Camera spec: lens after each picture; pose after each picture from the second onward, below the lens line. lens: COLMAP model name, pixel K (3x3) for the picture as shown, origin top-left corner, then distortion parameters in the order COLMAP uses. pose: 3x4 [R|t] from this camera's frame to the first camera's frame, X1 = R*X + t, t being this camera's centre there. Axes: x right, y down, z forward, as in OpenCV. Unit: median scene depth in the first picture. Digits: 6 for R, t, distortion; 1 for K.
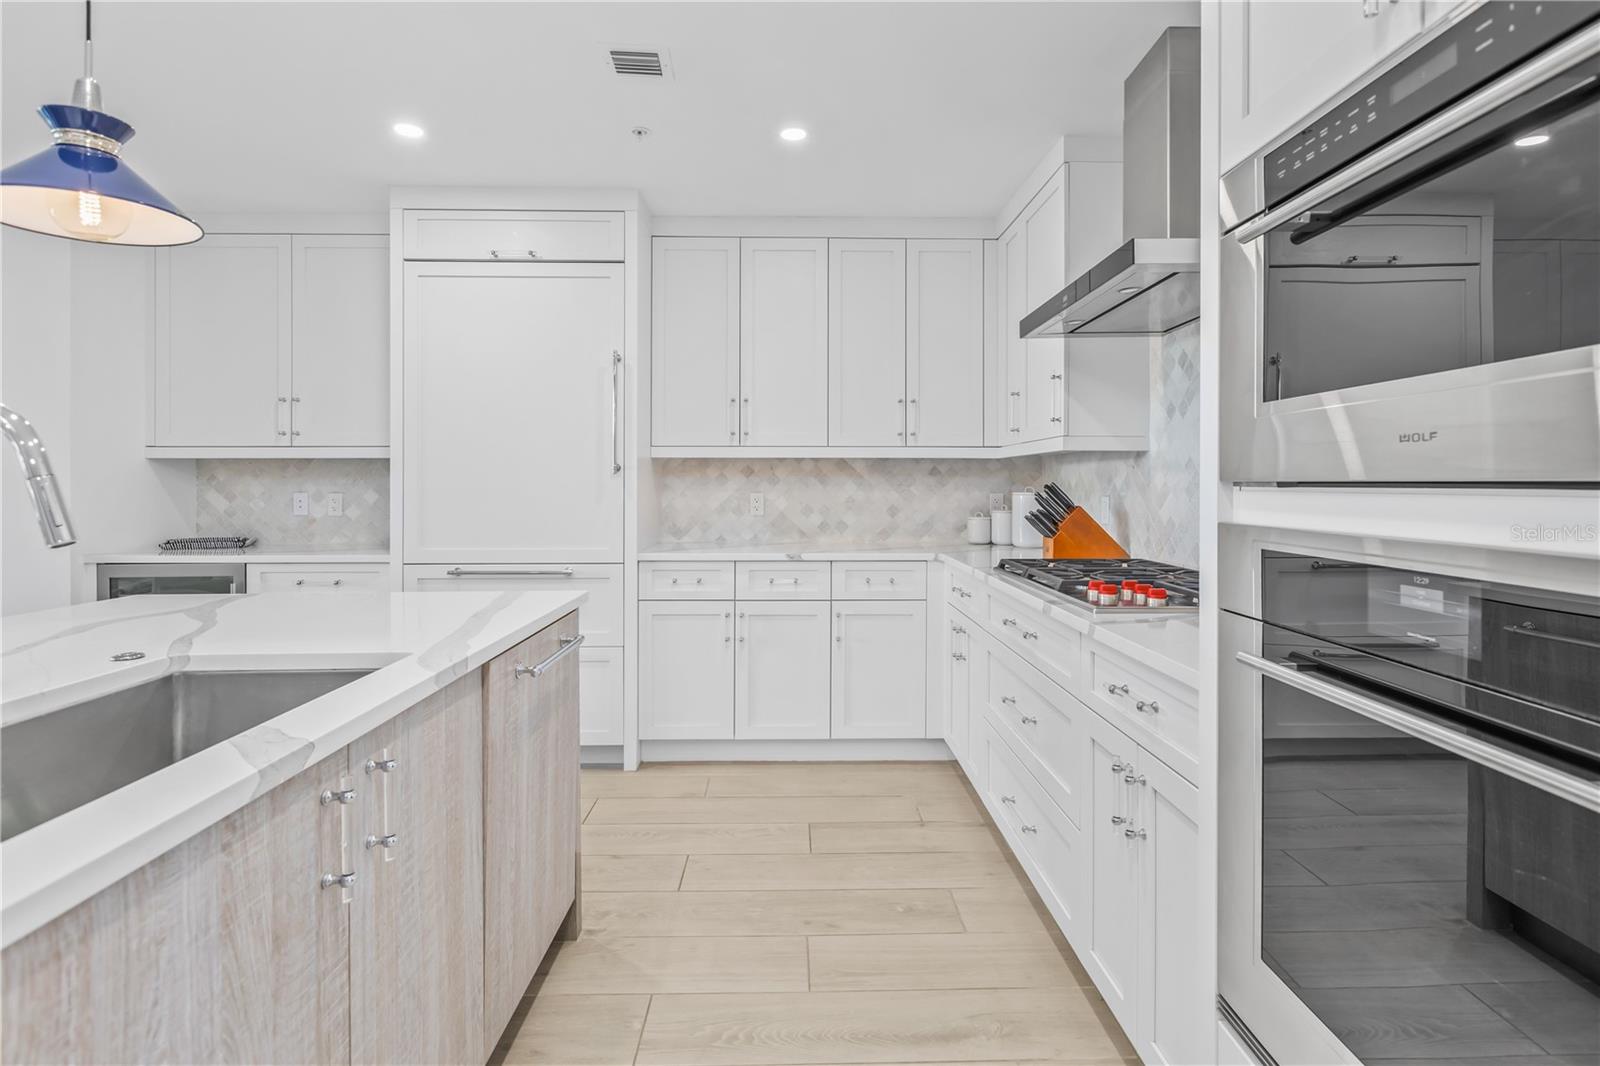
lens RADIAL K [[806.2, 0, 818.6], [0, 806.2, 485.7], [0, 0, 1]] dist [-0.006001, -0.000687]
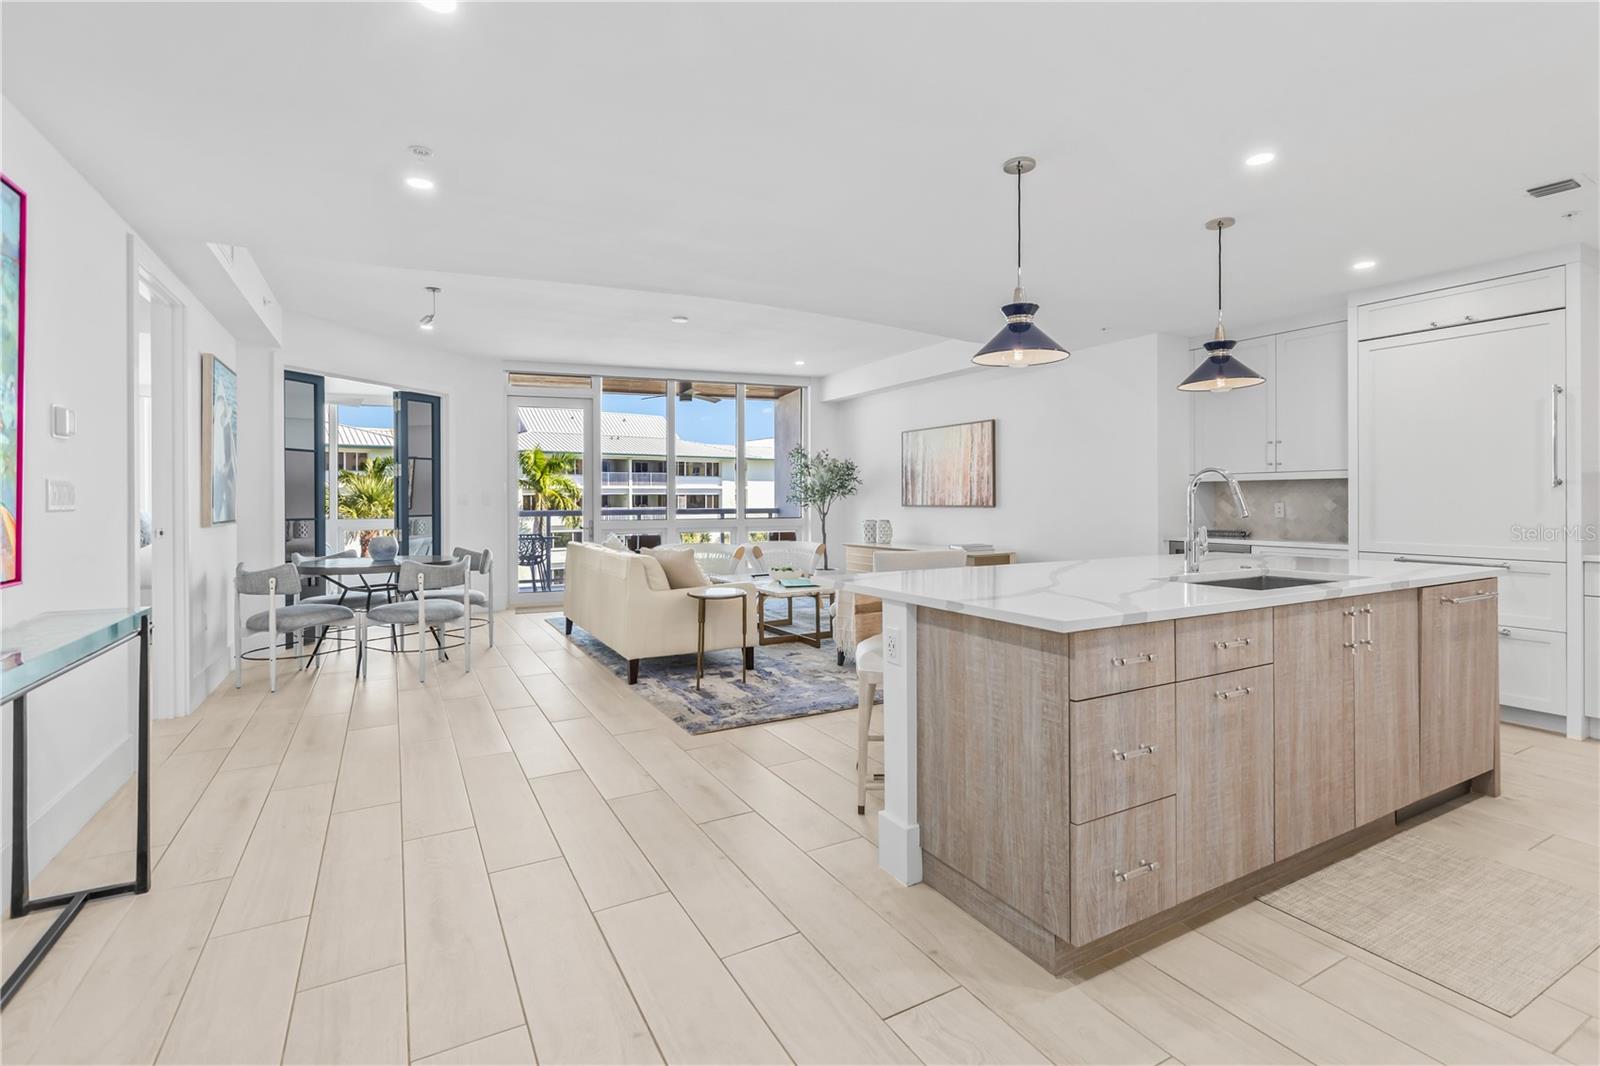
lens RADIAL K [[756.8, 0, 799.9], [0, 756.8, 498.4], [0, 0, 1]] dist [0.000819, -0.001052]
pose [[0.459756, -0.002113, -0.888043, 0.229280], [0.001606, 0.999998, -0.001548, 0.002182], [0.888044, -0.000714, 0.459758, -0.514550]]
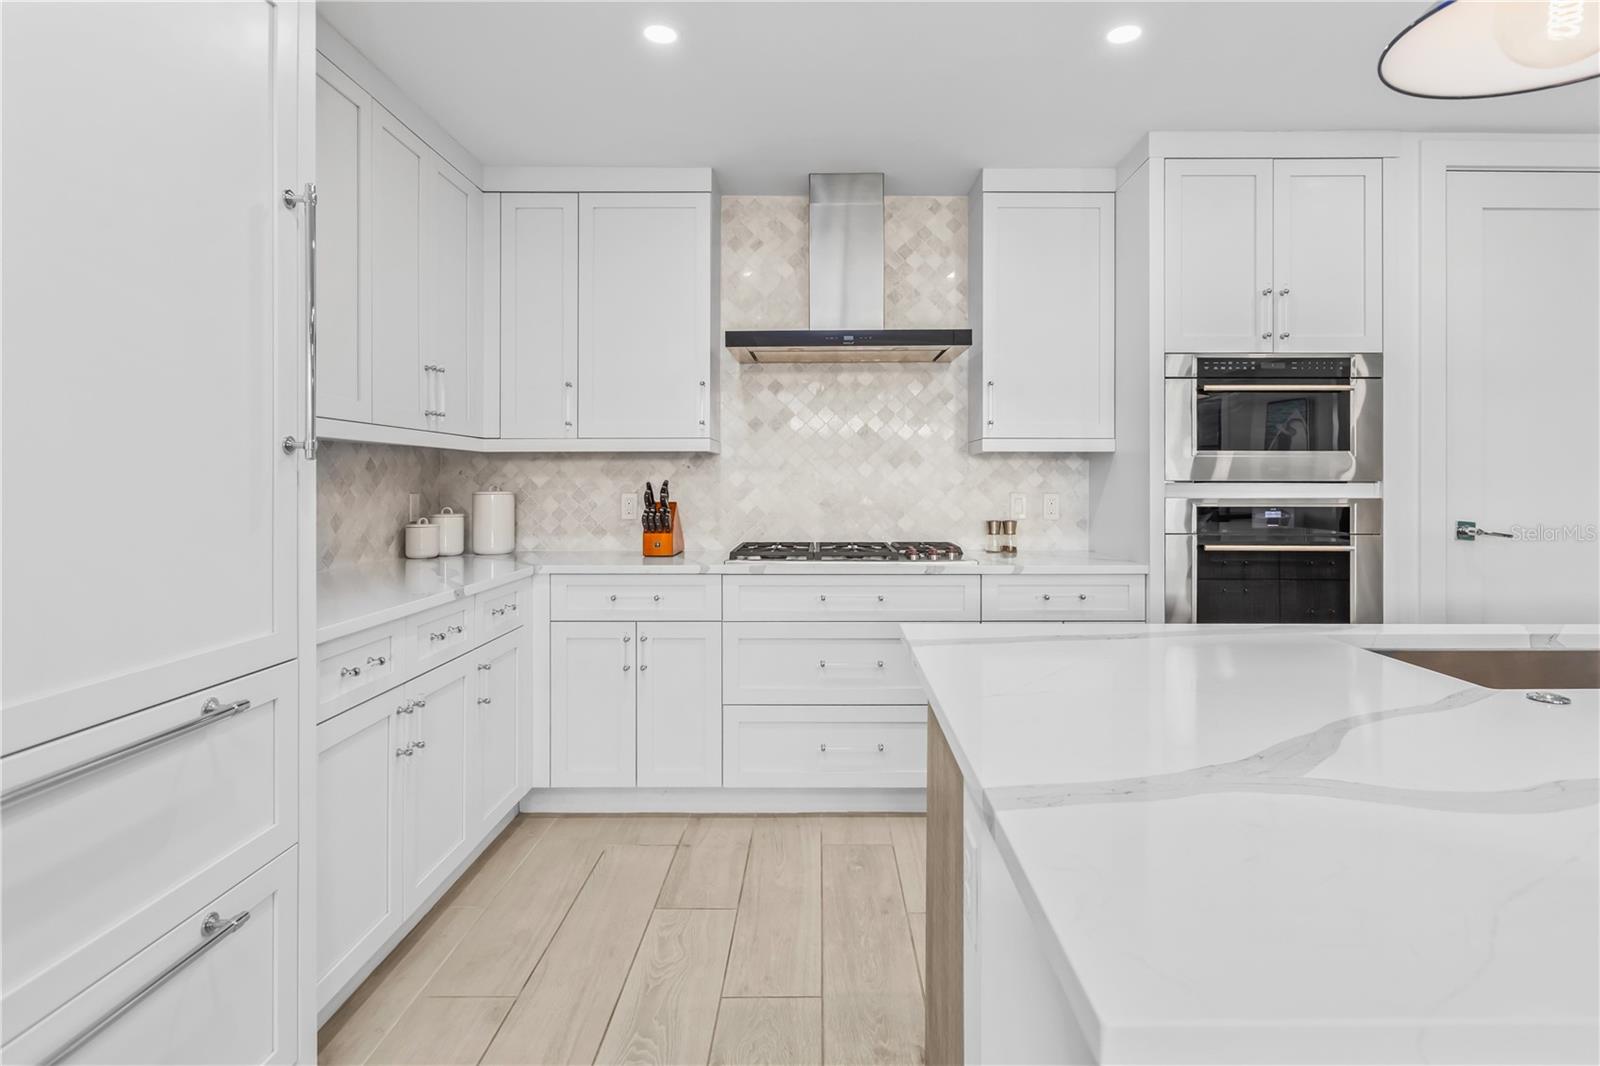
lens RADIAL K [[806.2, 0, 818.6], [0, 806.2, 485.7], [0, 0, 1]] dist [-0.006001, -0.000687]
pose [[0.032645, -0.006330, 0.999447, -0.688128], [0.002680, 0.999977, 0.006246, -0.003061], [-0.999463, 0.002475, 0.032661, 0.698607]]
